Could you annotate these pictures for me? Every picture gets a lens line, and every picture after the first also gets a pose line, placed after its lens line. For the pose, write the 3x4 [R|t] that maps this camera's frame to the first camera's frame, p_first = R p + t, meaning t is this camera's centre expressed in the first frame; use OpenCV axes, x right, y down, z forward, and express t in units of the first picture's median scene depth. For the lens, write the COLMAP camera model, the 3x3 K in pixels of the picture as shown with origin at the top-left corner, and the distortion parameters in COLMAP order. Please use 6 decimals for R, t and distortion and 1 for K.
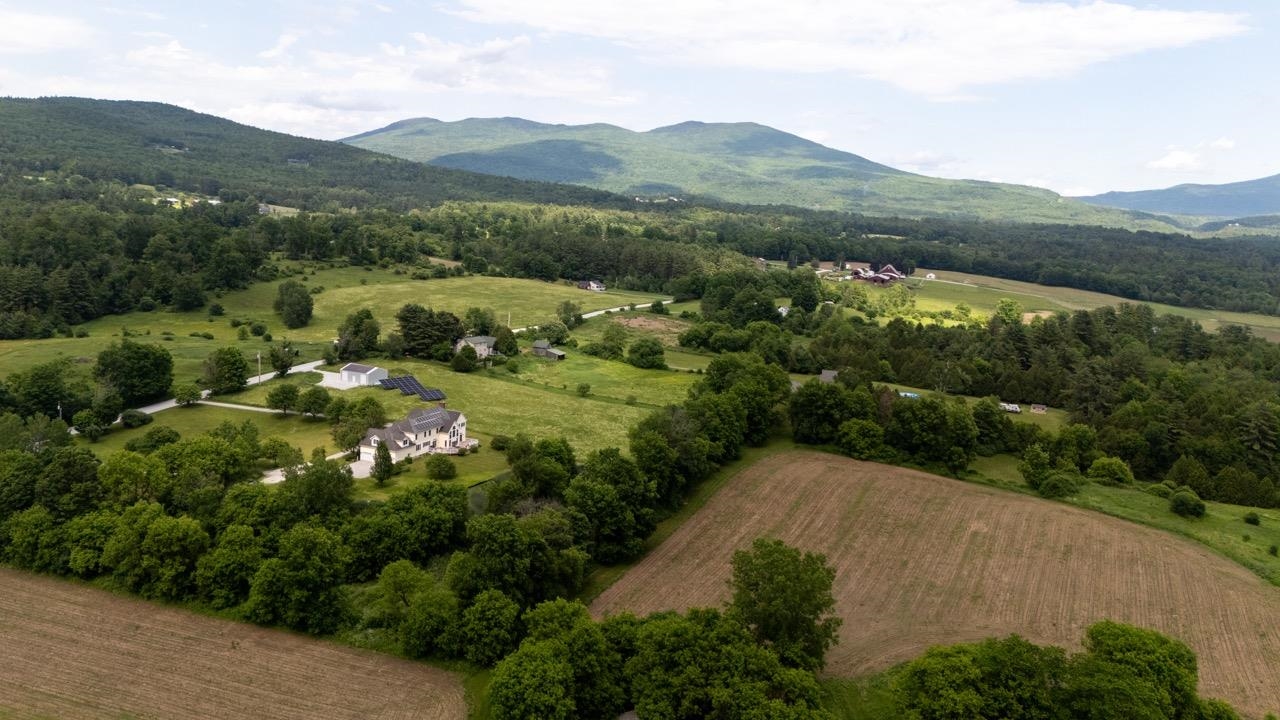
lens RADIAL K [[940.8, 0, 640.0], [0, 940.8, 360.0], [0, 0, 1]] dist [0.067851, -0.062800]
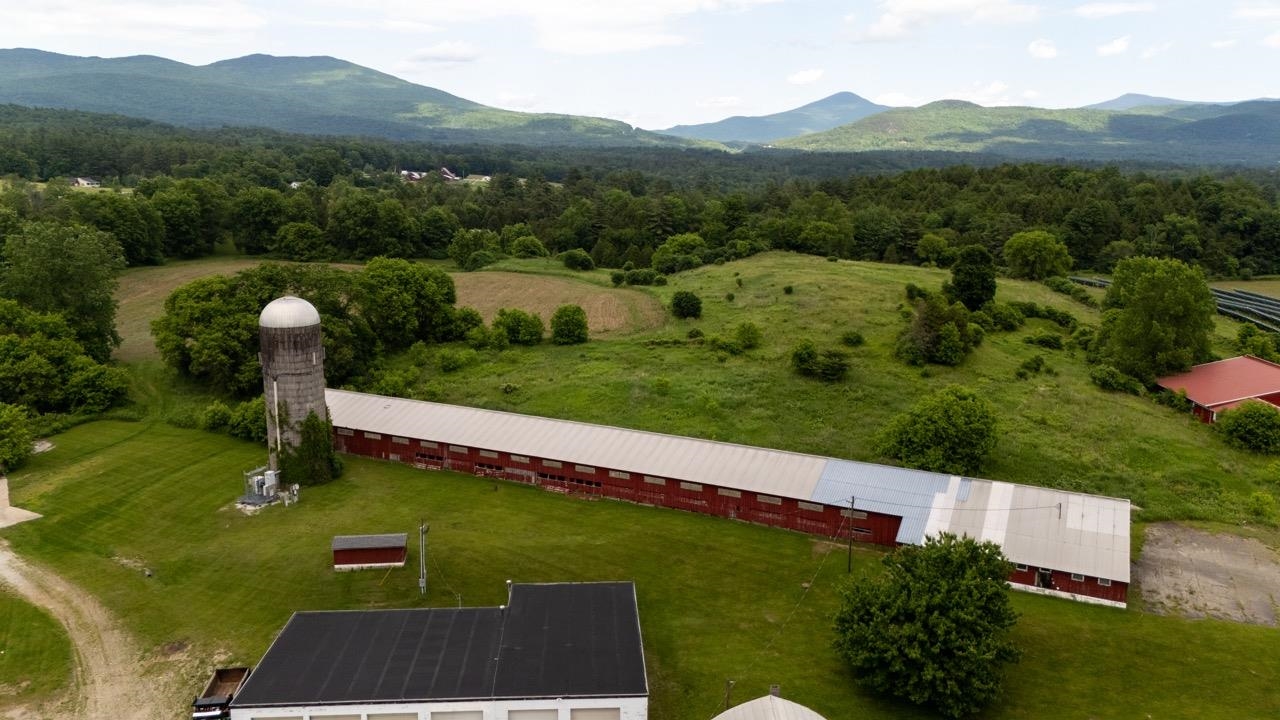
lens RADIAL K [[937.5, 0, 640.0], [0, 937.5, 360.0], [0, 0, 1]] dist [0.081021, -0.085376]
pose [[0.917719, -0.124014, 0.377377, 0.167450], [0.102753, 0.991796, 0.076047, 0.169430], [-0.383712, -0.031013, 0.922932, -0.089126]]
